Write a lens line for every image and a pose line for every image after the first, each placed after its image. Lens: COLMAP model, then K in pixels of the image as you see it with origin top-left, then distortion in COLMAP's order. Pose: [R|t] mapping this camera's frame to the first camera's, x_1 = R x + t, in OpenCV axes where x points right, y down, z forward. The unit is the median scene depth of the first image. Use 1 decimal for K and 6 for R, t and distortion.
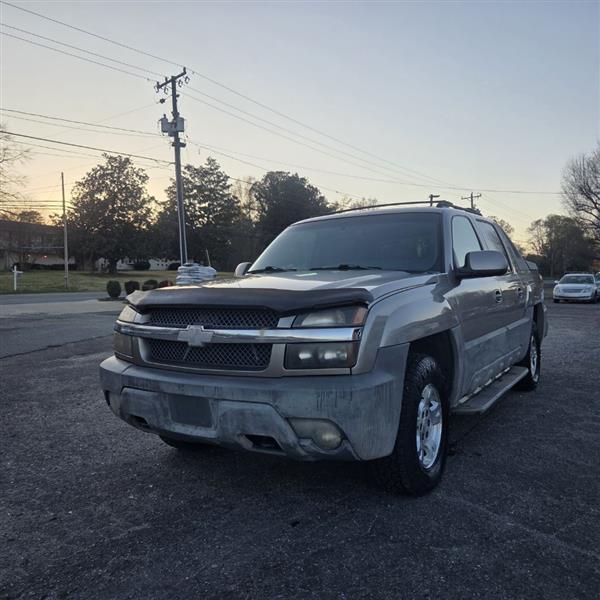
lens RADIAL K [[535.9, 0, 300.4], [0, 535.9, 305.9], [0, 0, 1]] dist [0.084164, -0.071268]
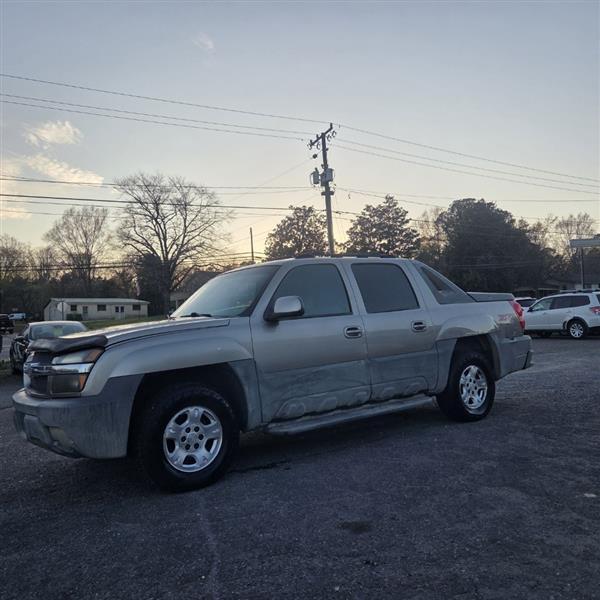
lens RADIAL K [[535.9, 0, 300.2], [0, 535.9, 306.2], [0, 0, 1]] dist [0.084164, -0.071268]
pose [[0.928748, -0.050546, -0.367251, 0.107635], [0.027763, 0.997363, -0.067058, 0.000072], [0.369672, 0.052084, 0.927701, -0.012660]]
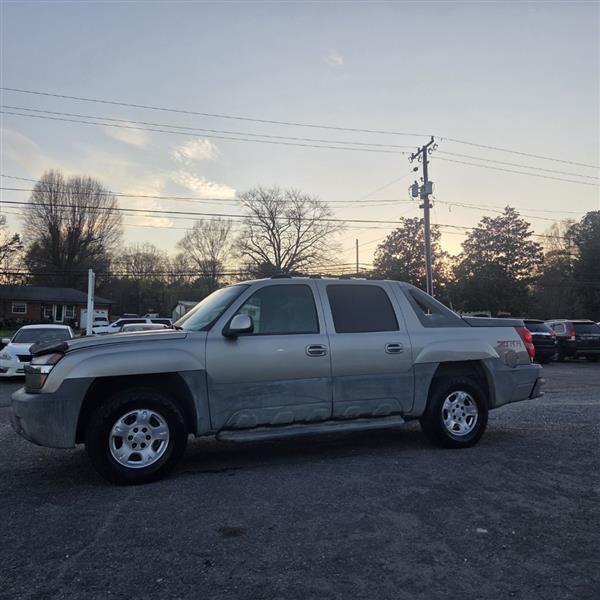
lens RADIAL K [[535.9, 0, 306.3], [0, 535.9, 298.2], [0, 0, 1]] dist [0.084164, -0.071268]
pose [[0.833714, -0.029395, -0.551414, 0.158656], [-0.030819, 0.994549, -0.099616, -0.002207], [0.551336, 0.100045, 0.828263, 0.001206]]
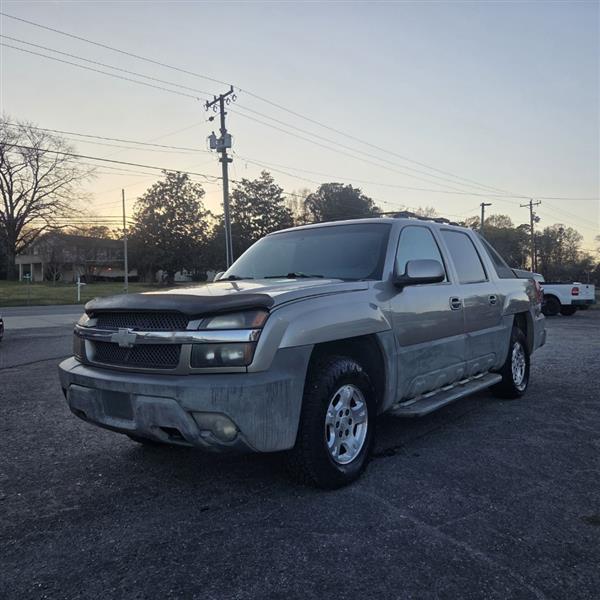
lens RADIAL K [[535.9, 0, 305.6], [0, 535.9, 307.3], [0, 0, 1]] dist [0.084164, -0.071268]
pose [[0.995057, 0.000651, -0.099302, 0.029315], [-0.002383, 0.999847, -0.017323, 0.001243], [0.099276, 0.017474, 0.994907, -0.007237]]
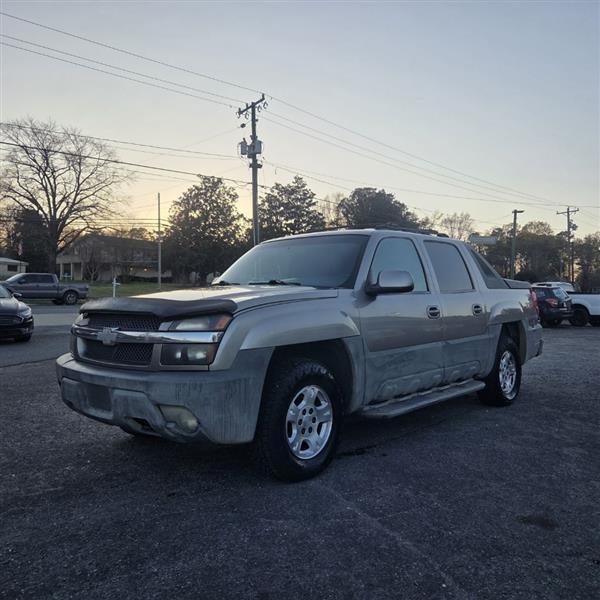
lens RADIAL K [[535.9, 0, 305.6], [0, 535.9, 302.4], [0, 0, 1]] dist [0.084164, -0.071268]
pose [[0.986861, 0.021362, -0.160152, 0.045473], [-0.026881, 0.999114, -0.032375, 0.000711], [0.159319, 0.036255, 0.986561, -0.014922]]
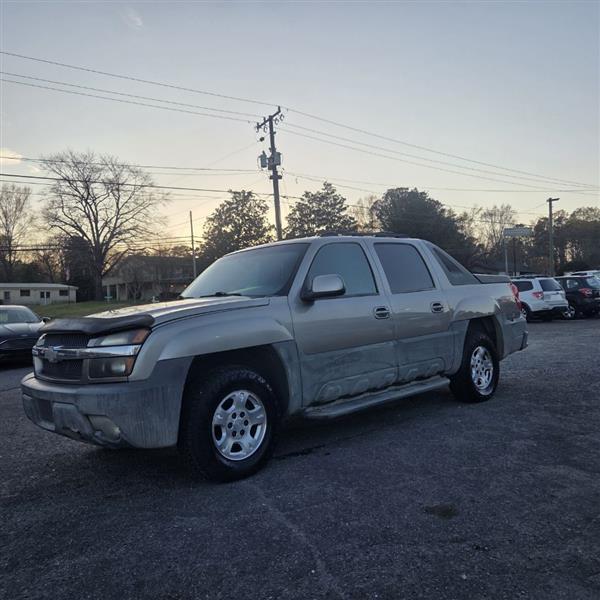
lens RADIAL K [[535.9, 0, 294.6], [0, 535.9, 302.0], [0, 0, 1]] dist [0.084164, -0.071268]
pose [[0.965099, -0.043615, -0.258228, 0.075998], [0.032816, 0.998403, -0.045985, 0.000772], [0.259821, 0.035907, 0.964989, -0.015663]]
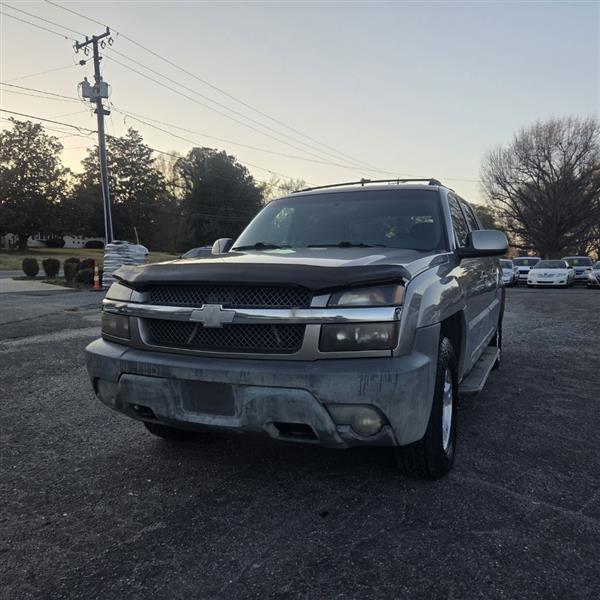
lens RADIAL K [[535.9, 0, 307.1], [0, 535.9, 313.2], [0, 0, 1]] dist [0.084164, -0.071268]
pose [[0.988602, 0.000658, 0.150554, -0.017720], [-0.007688, 0.998906, 0.046116, 0.000873], [-0.150359, -0.046748, 0.987526, 0.008717]]
